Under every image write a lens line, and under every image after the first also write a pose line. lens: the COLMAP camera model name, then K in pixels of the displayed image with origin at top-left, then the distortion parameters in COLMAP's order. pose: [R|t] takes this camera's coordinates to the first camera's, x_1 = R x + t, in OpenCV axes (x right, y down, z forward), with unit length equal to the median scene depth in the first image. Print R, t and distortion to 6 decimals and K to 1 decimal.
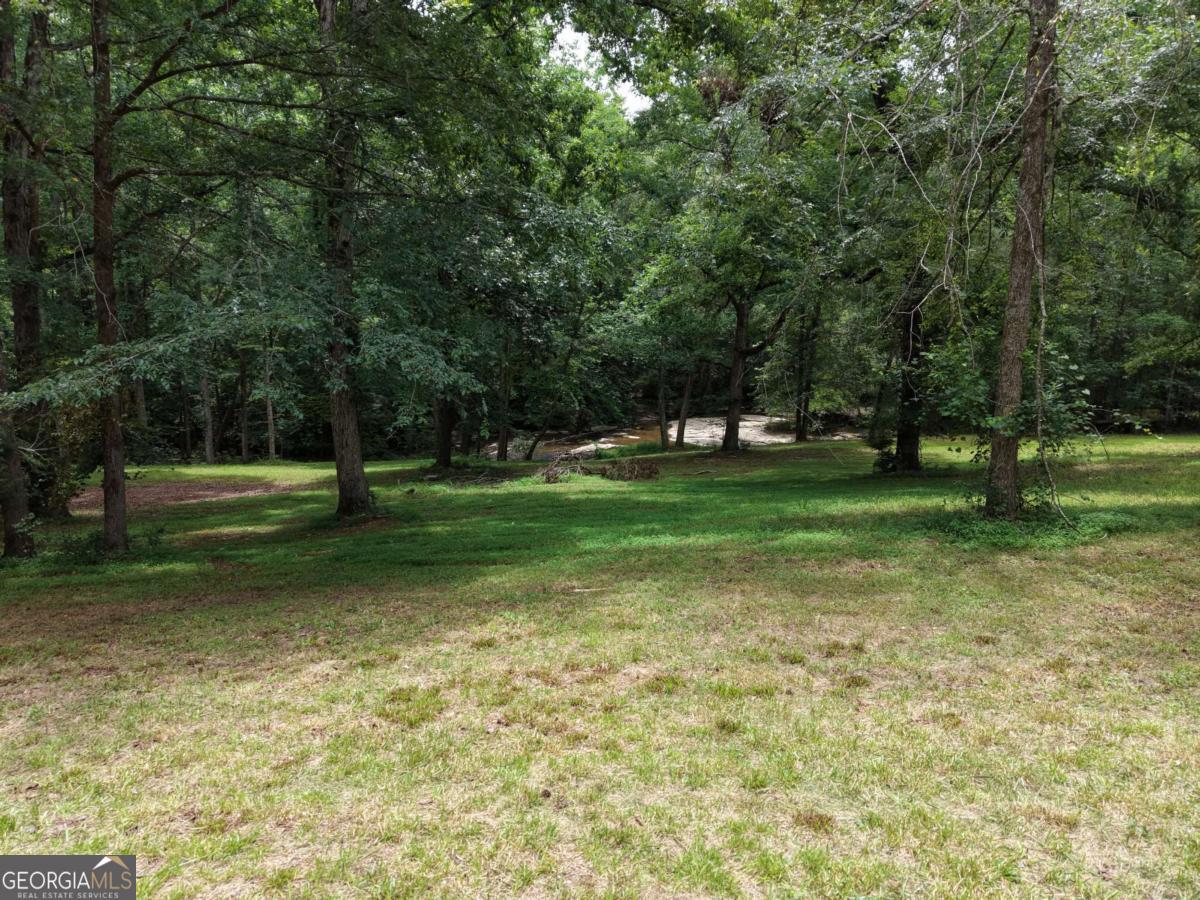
lens RADIAL K [[802.8, 0, 600.0], [0, 802.8, 450.0], [0, 0, 1]] dist [0.012322, -0.009871]
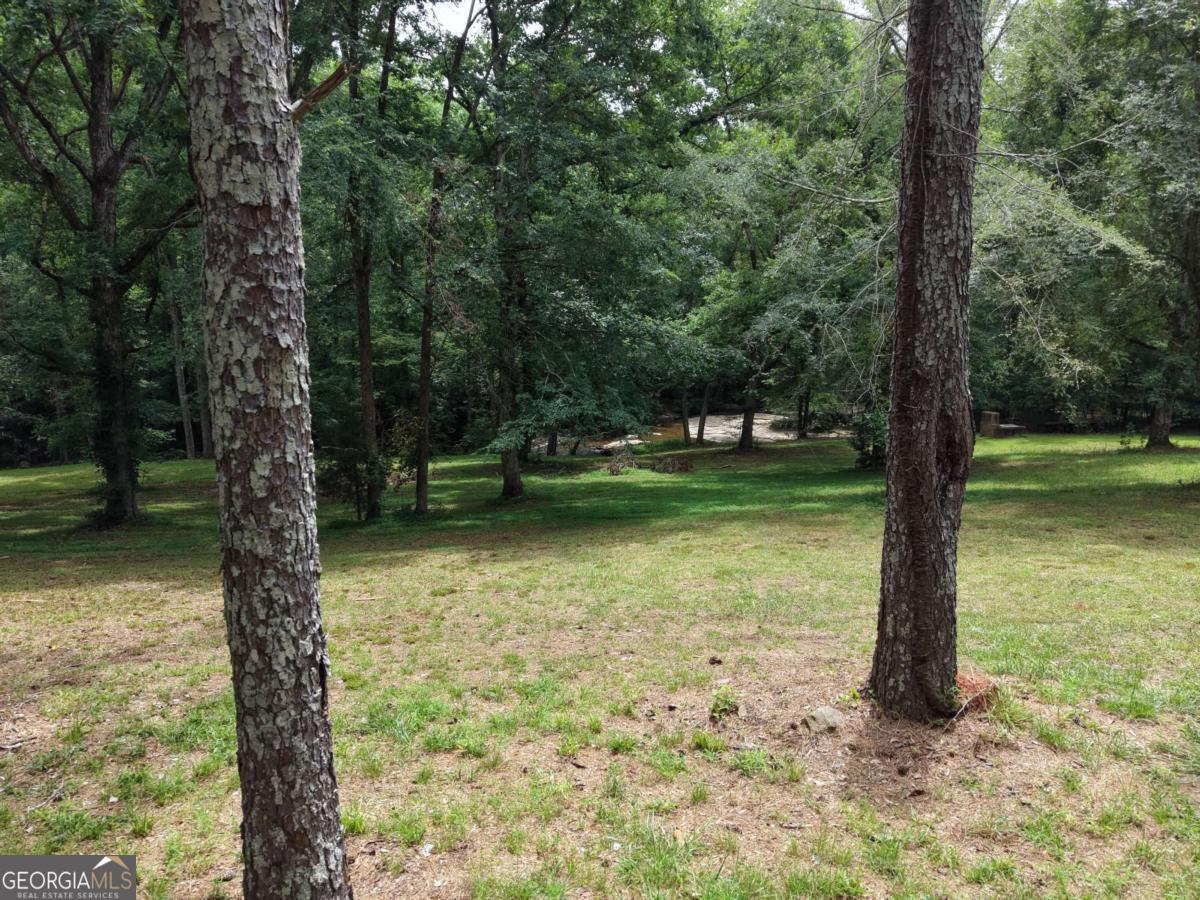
lens RADIAL K [[802.8, 0, 600.0], [0, 802.8, 450.0], [0, 0, 1]] dist [0.012322, -0.009871]
pose [[0.999999, -0.001021, -0.000153, -0.070056], [0.001023, 0.999903, 0.013882, -0.015558], [0.000139, -0.013882, 0.999904, -0.272106]]
